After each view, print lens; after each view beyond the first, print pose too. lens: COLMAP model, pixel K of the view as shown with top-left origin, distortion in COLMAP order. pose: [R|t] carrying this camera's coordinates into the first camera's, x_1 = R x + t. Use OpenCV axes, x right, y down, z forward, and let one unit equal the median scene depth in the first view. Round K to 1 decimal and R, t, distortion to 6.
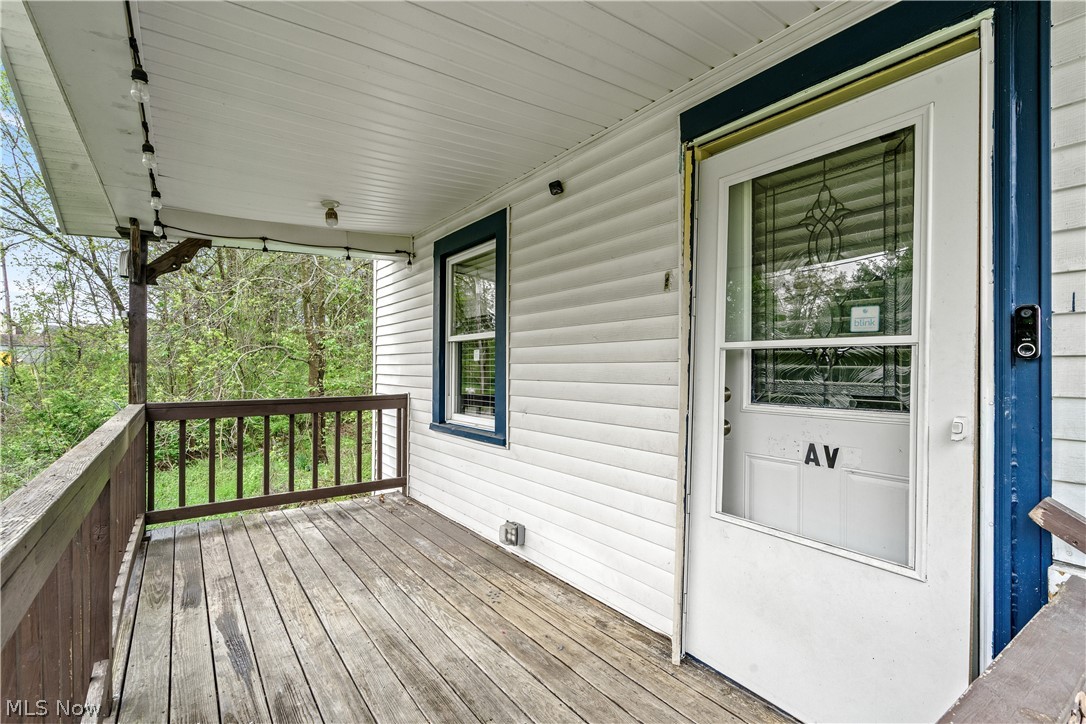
lens RADIAL K [[494.0, 0, 537.1], [0, 494.0, 368.8], [0, 0, 1]] dist [-0.008091, 0.003540]
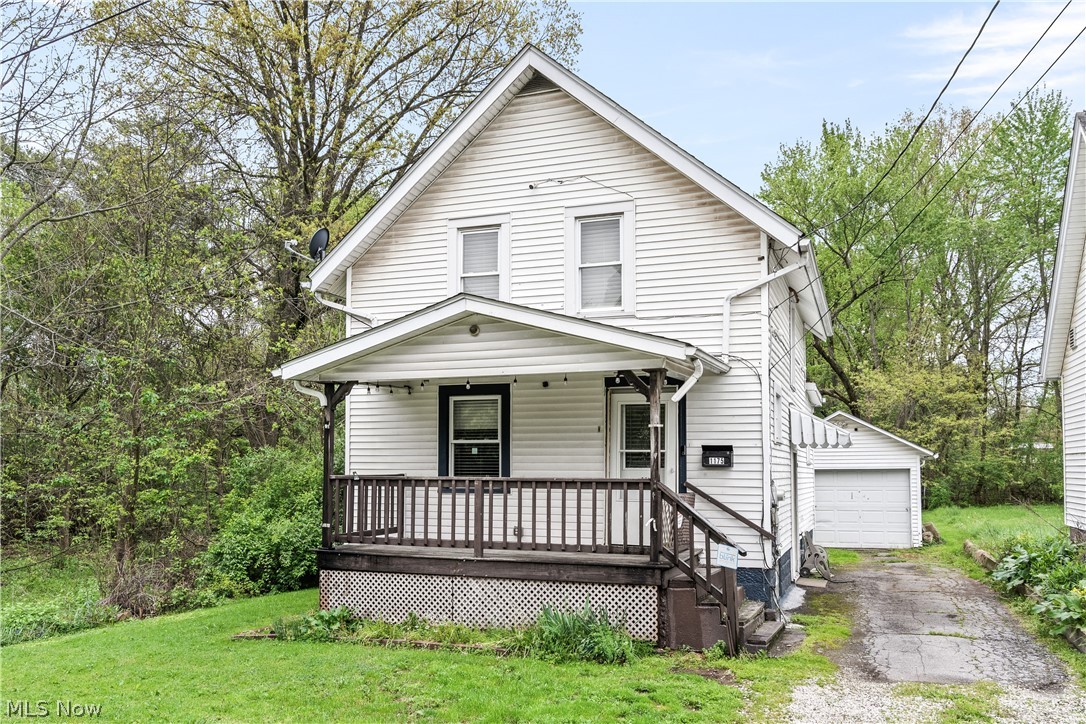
lens RADIAL K [[861.2, 0, 509.6], [0, 861.2, 439.6], [0, 0, 1]] dist [0.006952, 0.003464]
pose [[0.843642, 0.029903, 0.536072, -3.073591], [-0.007867, 0.999029, -0.043348, 0.124773], [-0.536848, 0.032353, 0.843058, -3.219793]]
